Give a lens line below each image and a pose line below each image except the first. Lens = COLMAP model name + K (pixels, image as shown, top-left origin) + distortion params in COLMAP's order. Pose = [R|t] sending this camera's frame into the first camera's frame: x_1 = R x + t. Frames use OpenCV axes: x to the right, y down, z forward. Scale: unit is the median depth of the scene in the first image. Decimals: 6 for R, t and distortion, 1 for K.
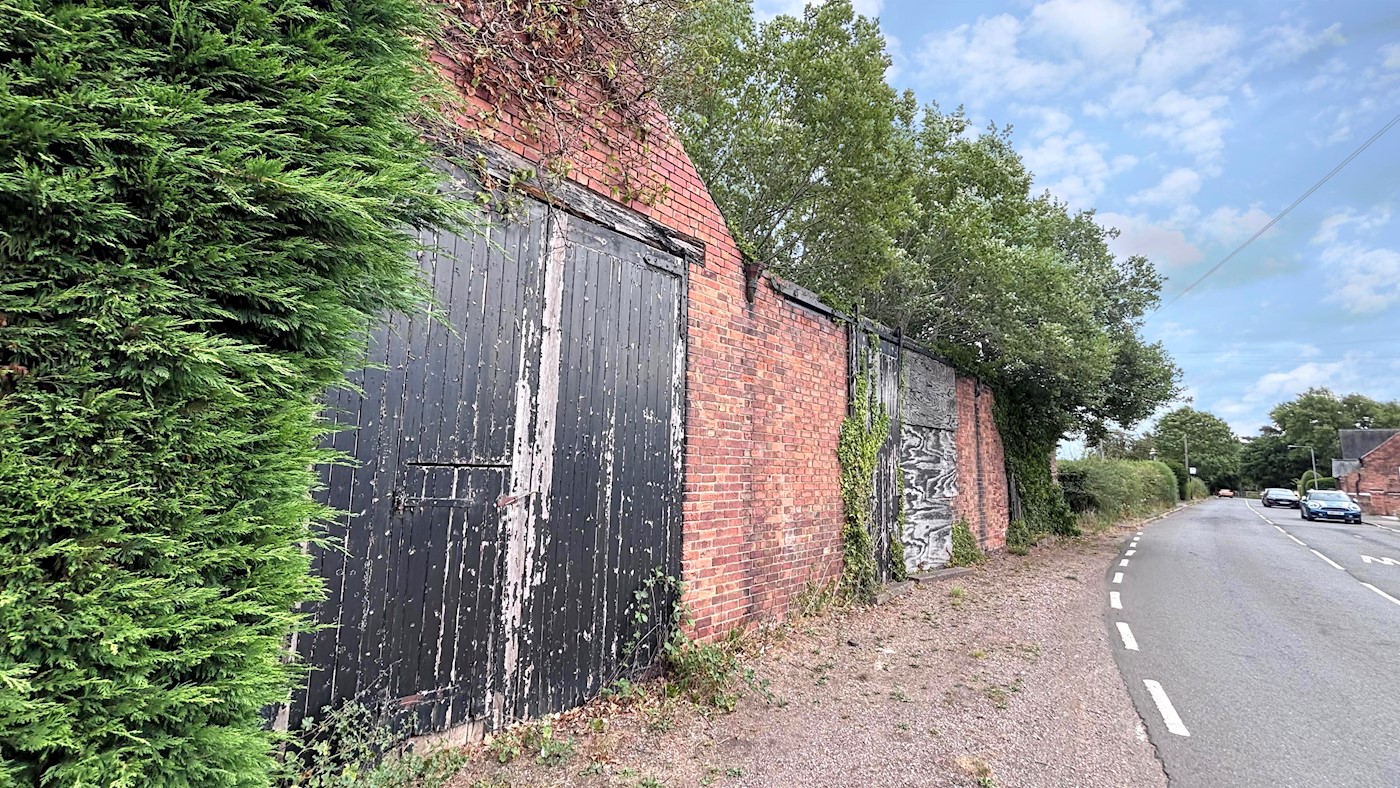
lens RADIAL K [[570.6, 0, 706.7], [0, 570.6, 392.5], [0, 0, 1]] dist [0.026221, -0.007020]
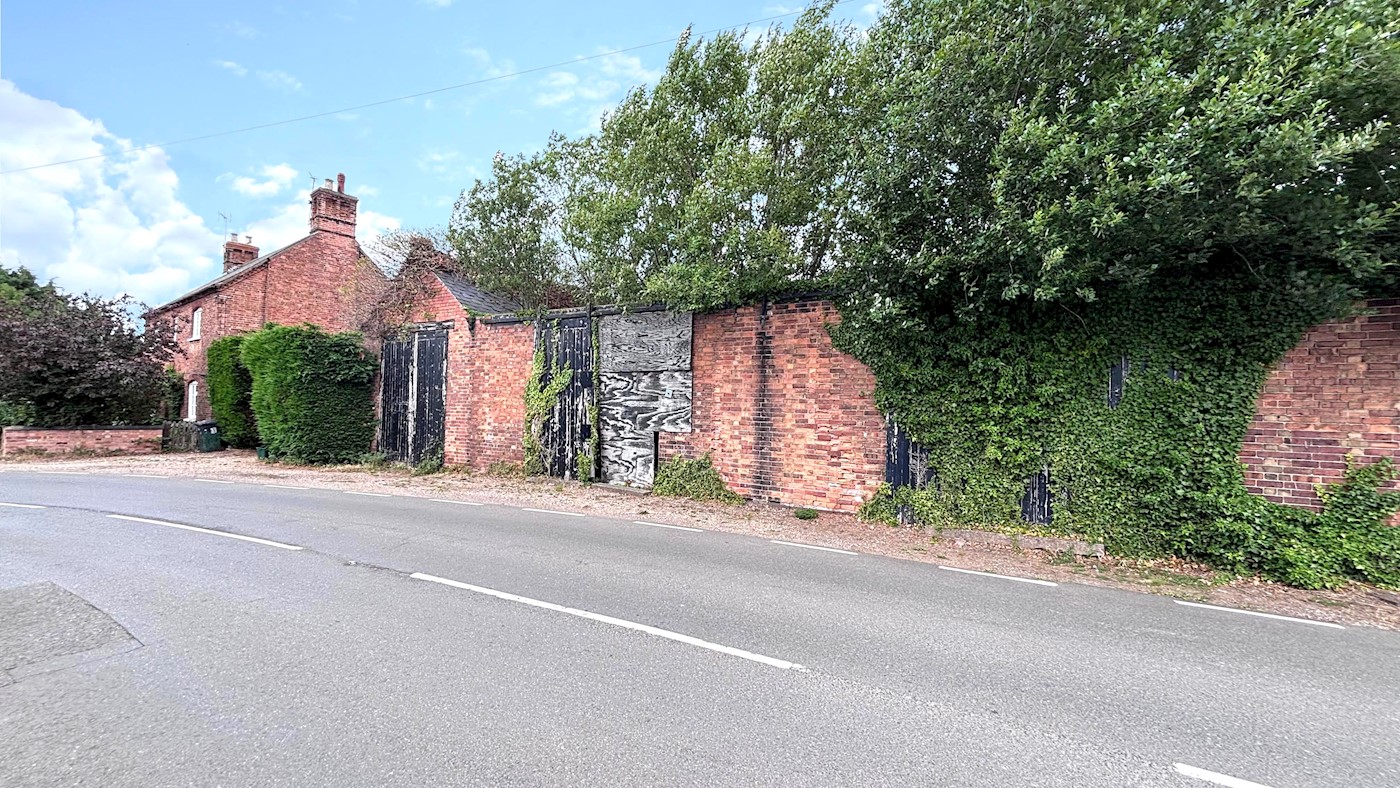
lens RADIAL K [[570.6, 0, 706.7], [0, 570.6, 392.5], [0, 0, 1]] dist [0.026221, -0.007020]
pose [[0.188911, -0.042074, -0.981092, 2.598454], [0.109095, 0.993796, -0.021613, 0.238679], [0.975915, -0.102950, 0.192329, 1.489189]]
